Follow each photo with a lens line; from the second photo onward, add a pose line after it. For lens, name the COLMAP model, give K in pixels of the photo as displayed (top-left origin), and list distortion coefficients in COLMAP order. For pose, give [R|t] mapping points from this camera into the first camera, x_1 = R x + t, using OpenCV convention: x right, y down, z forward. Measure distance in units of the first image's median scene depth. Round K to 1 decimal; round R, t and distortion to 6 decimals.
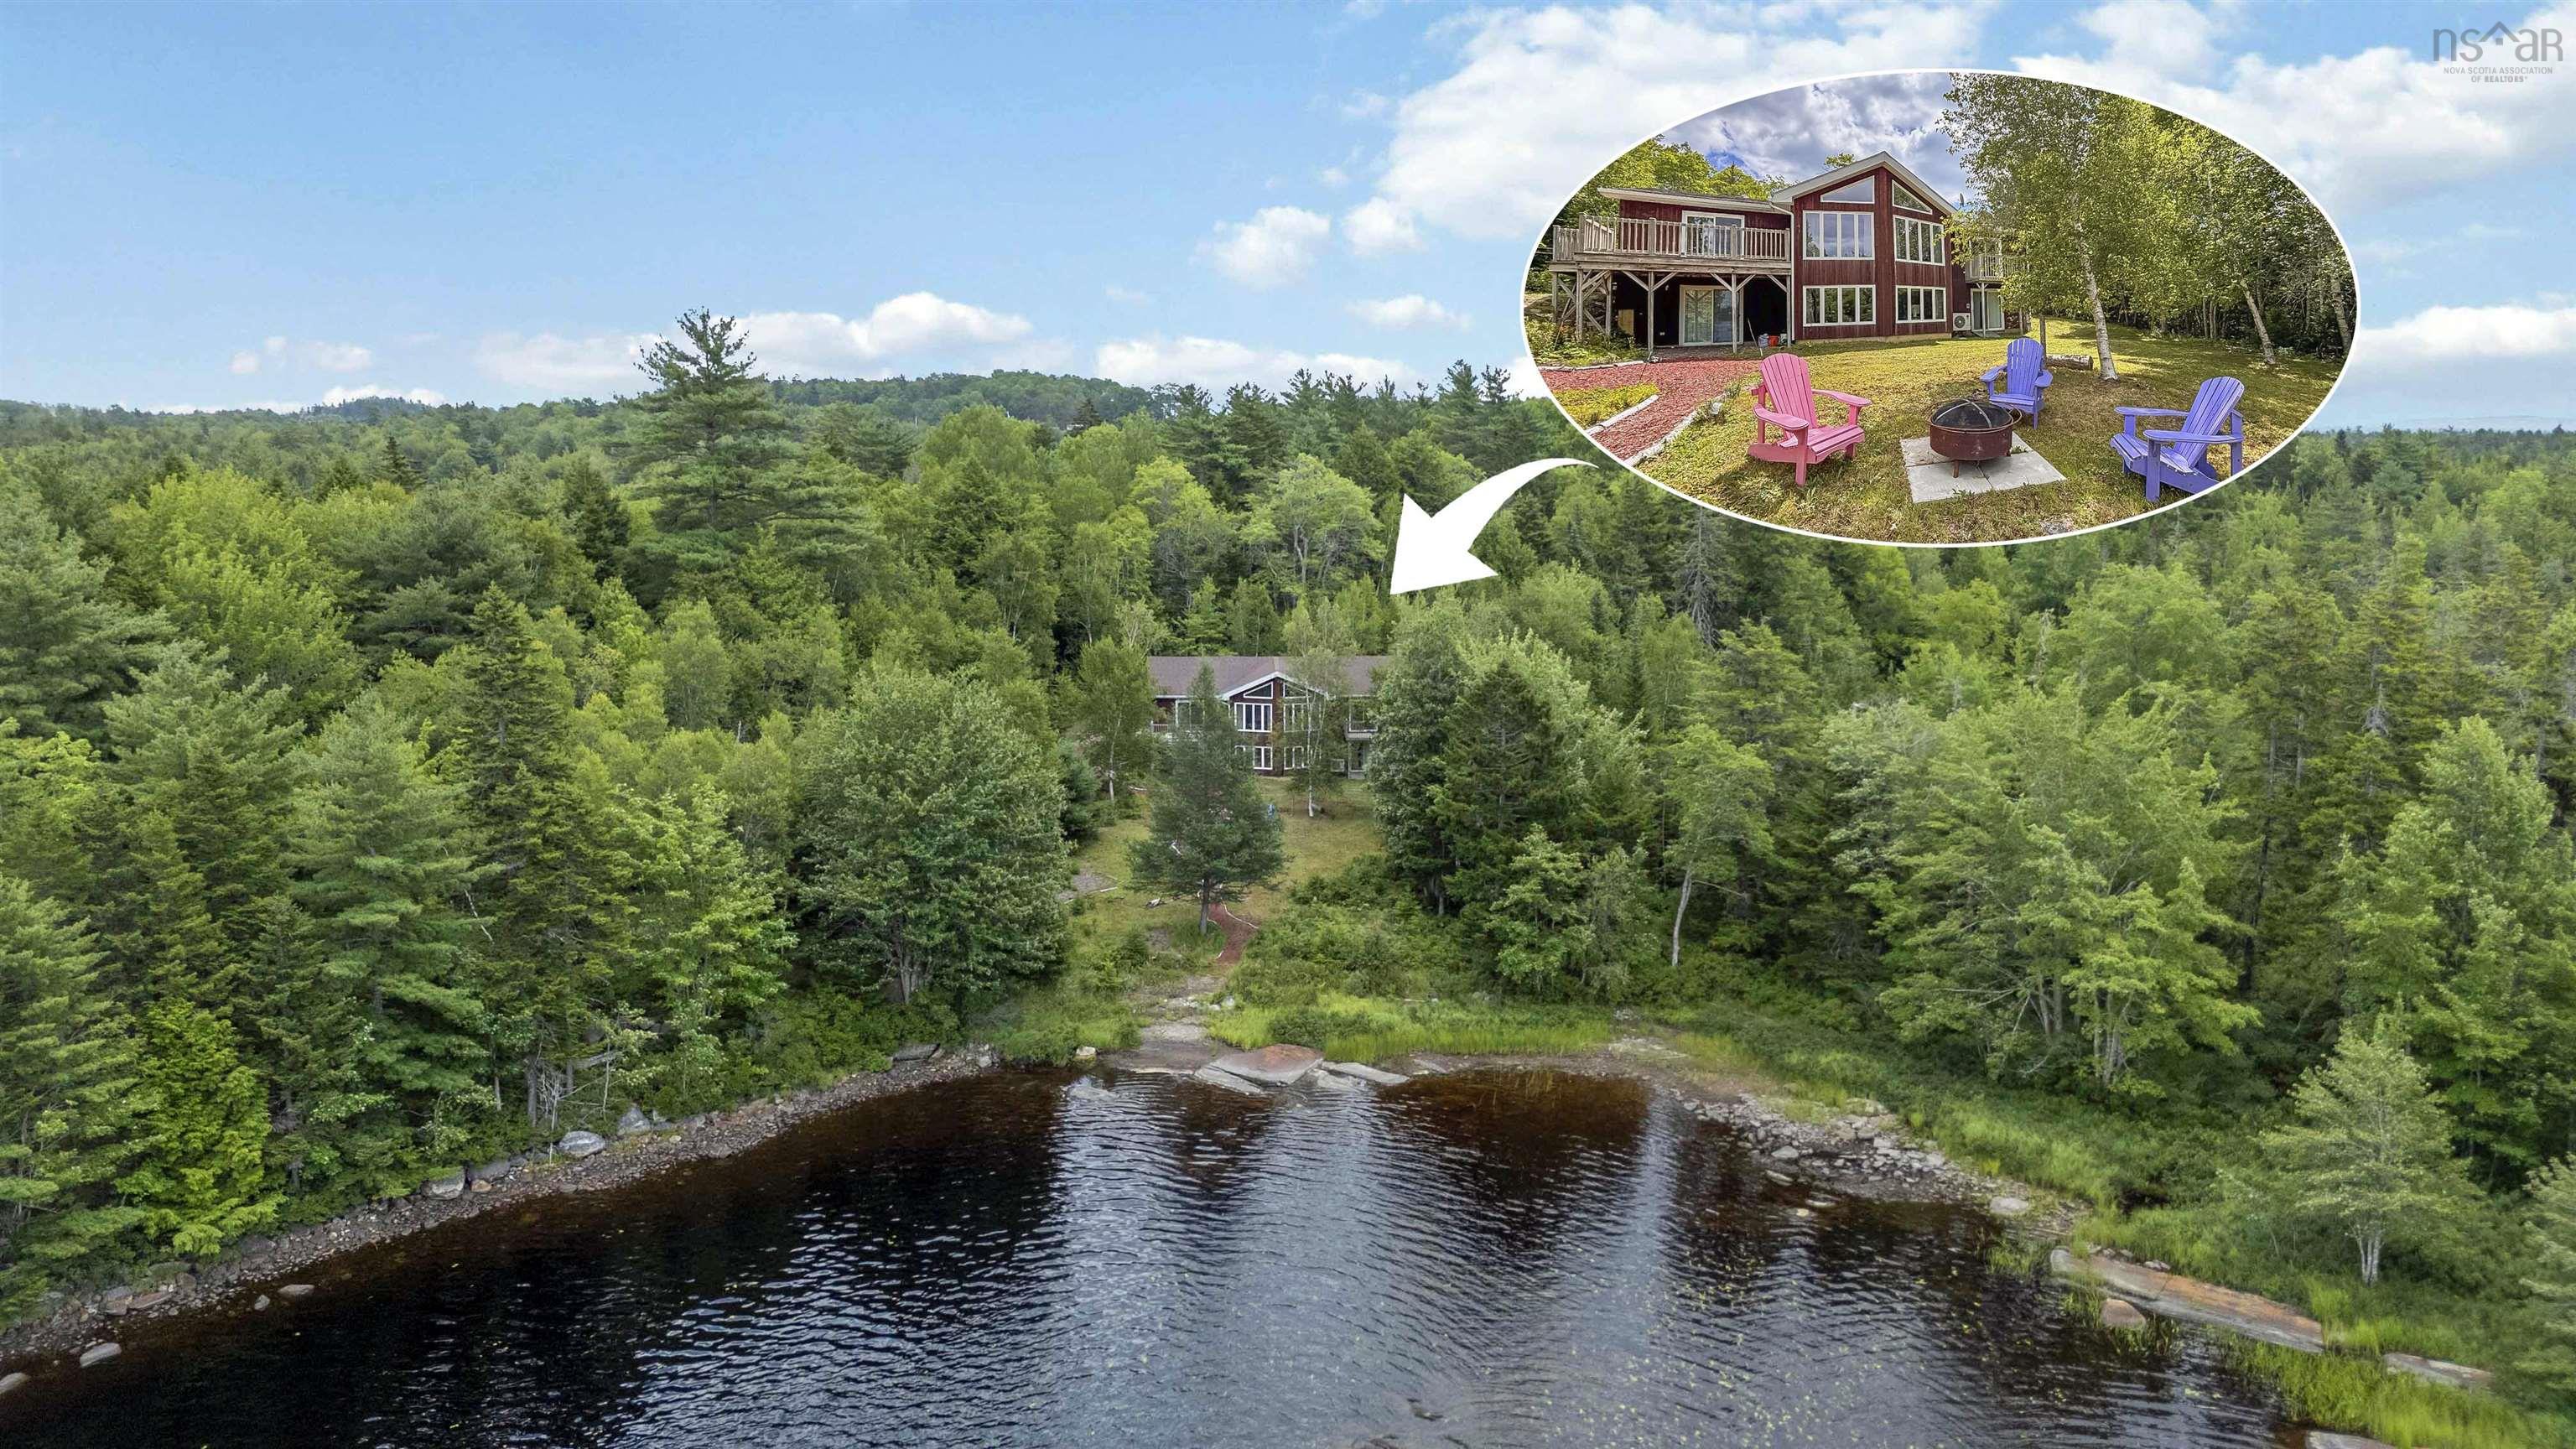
lens RADIAL K [[1920.4, 0, 1290.4], [0, 1920.4, 717.5], [0, 0, 1]] dist [0.104025, -0.116896]
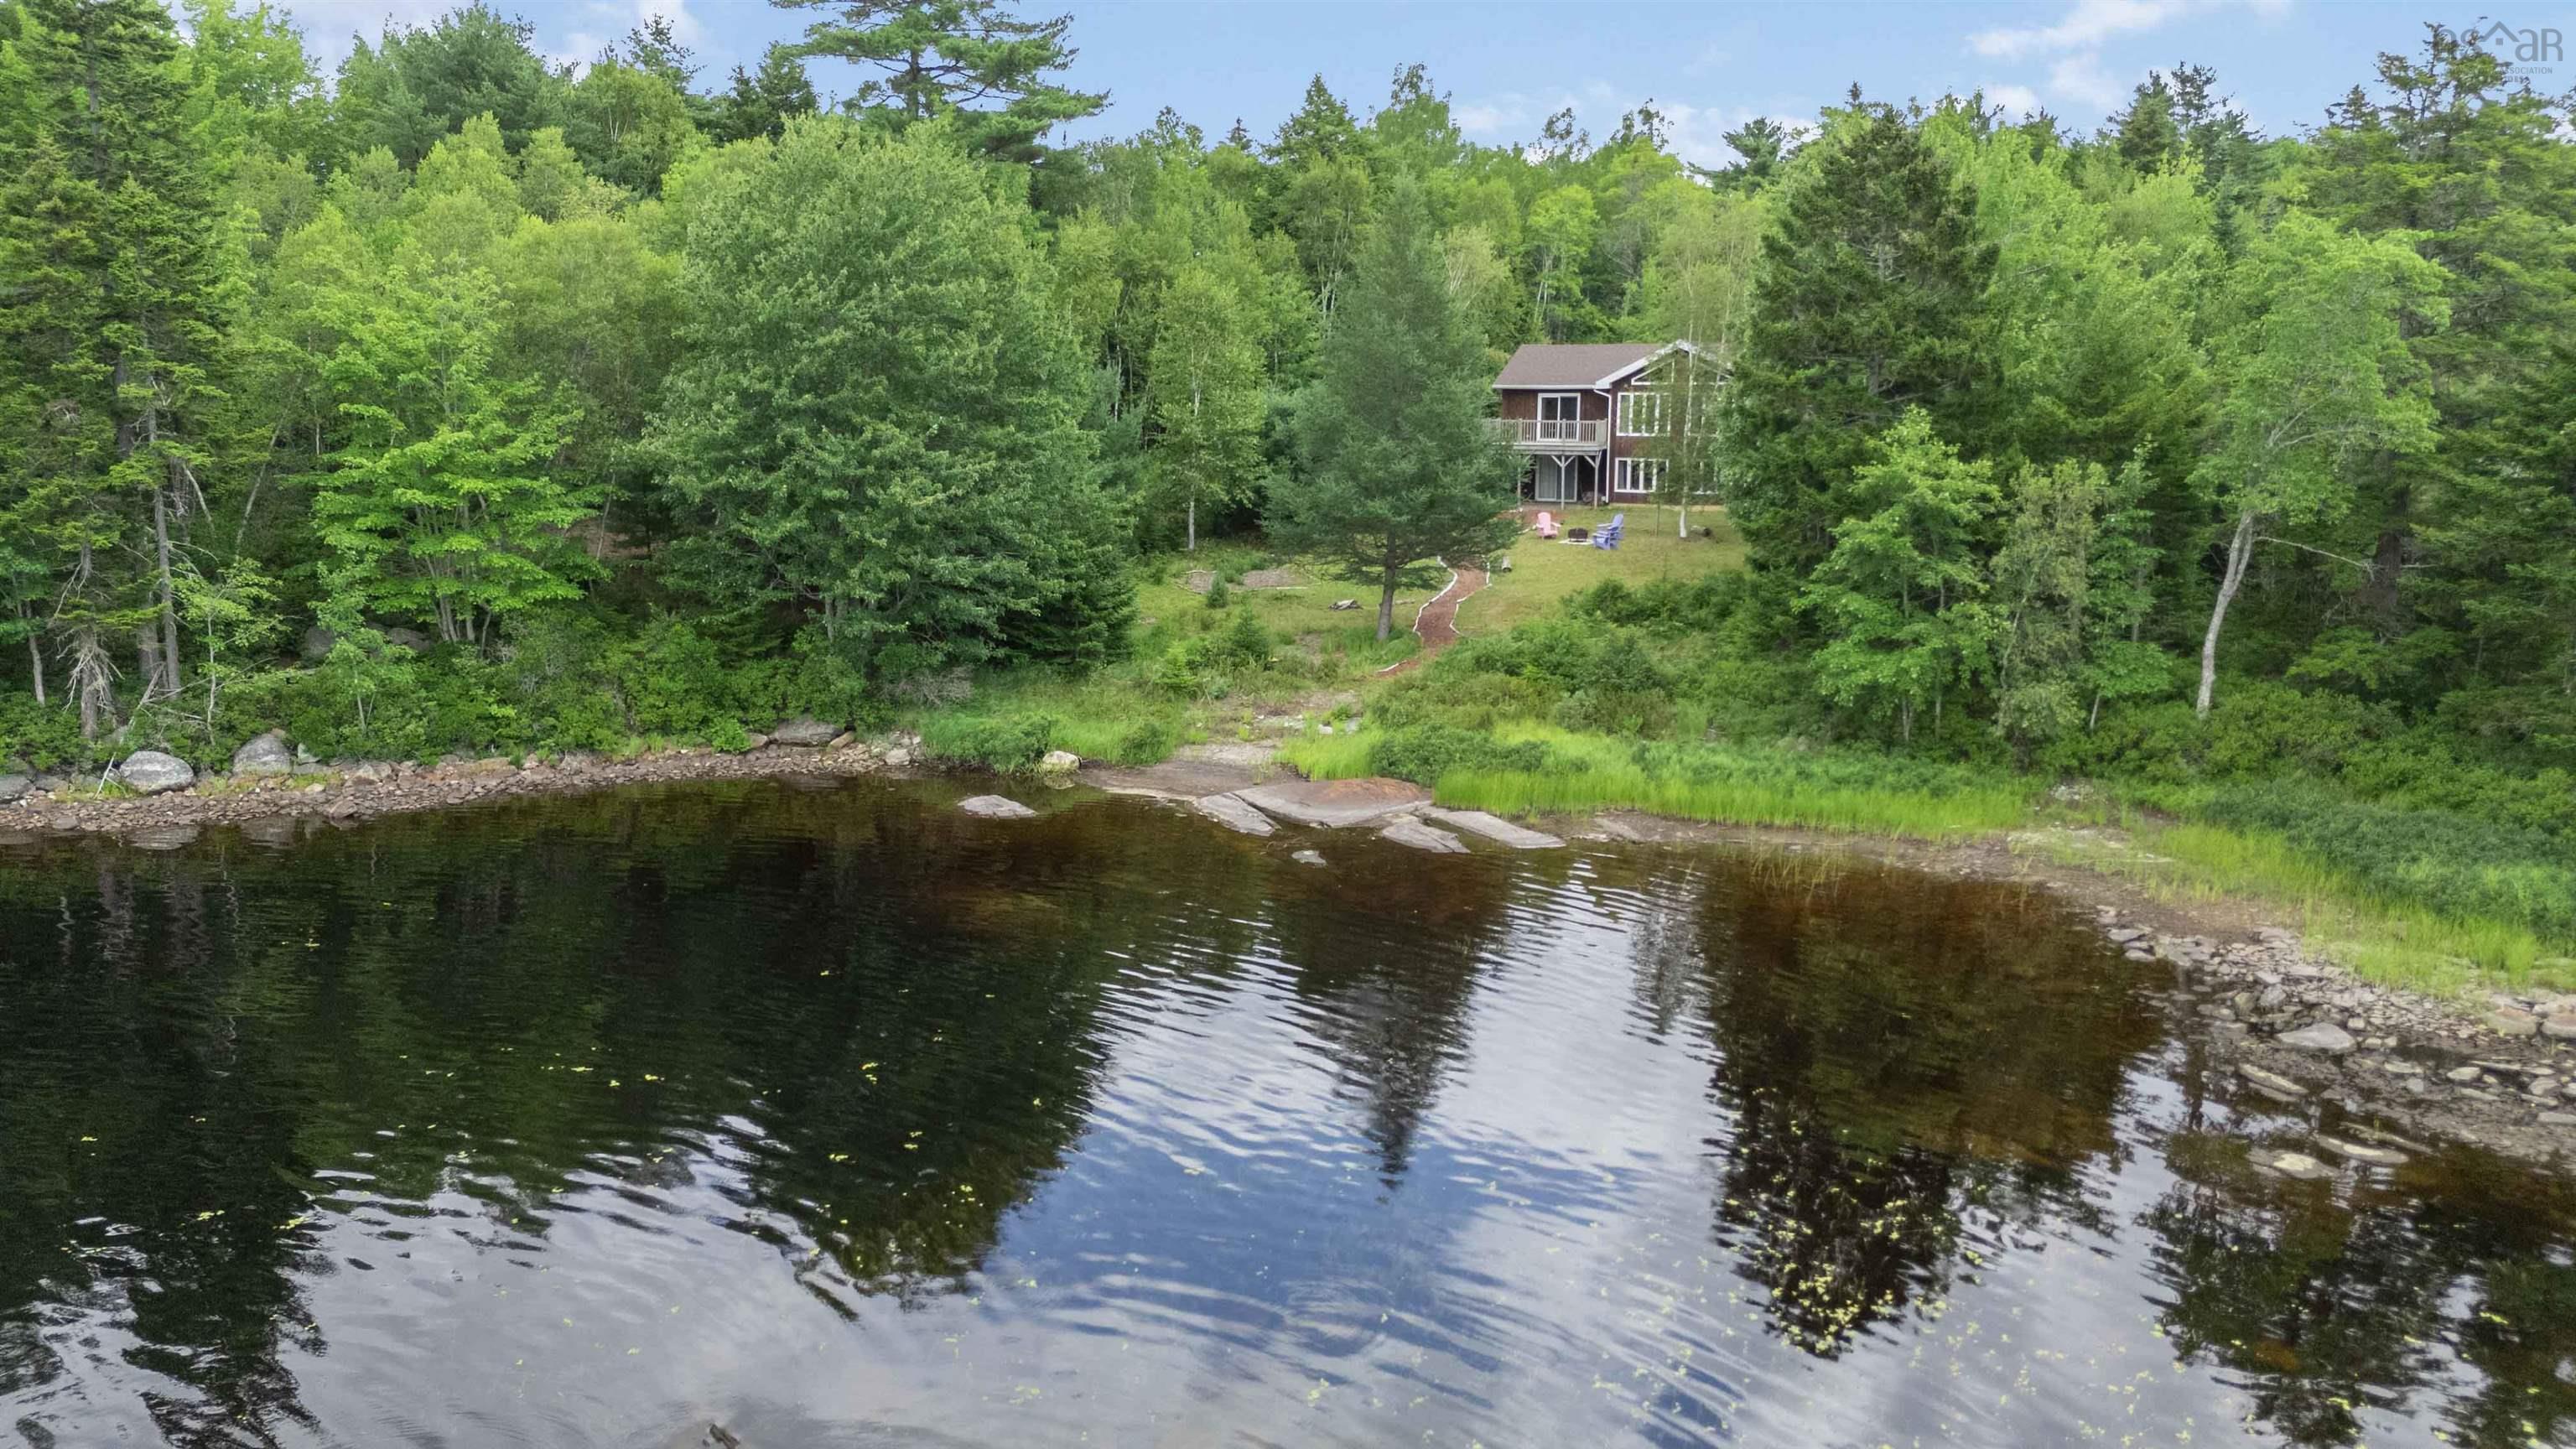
lens RADIAL K [[1920.4, 0, 1290.4], [0, 1920.4, 717.5], [0, 0, 1]] dist [0.104025, -0.116896]
pose [[0.929783, 0.069678, -0.361453, 0.167666], [-0.063906, 0.997565, 0.027913, 0.134949], [0.362518, -0.002854, 0.931973, 0.458313]]
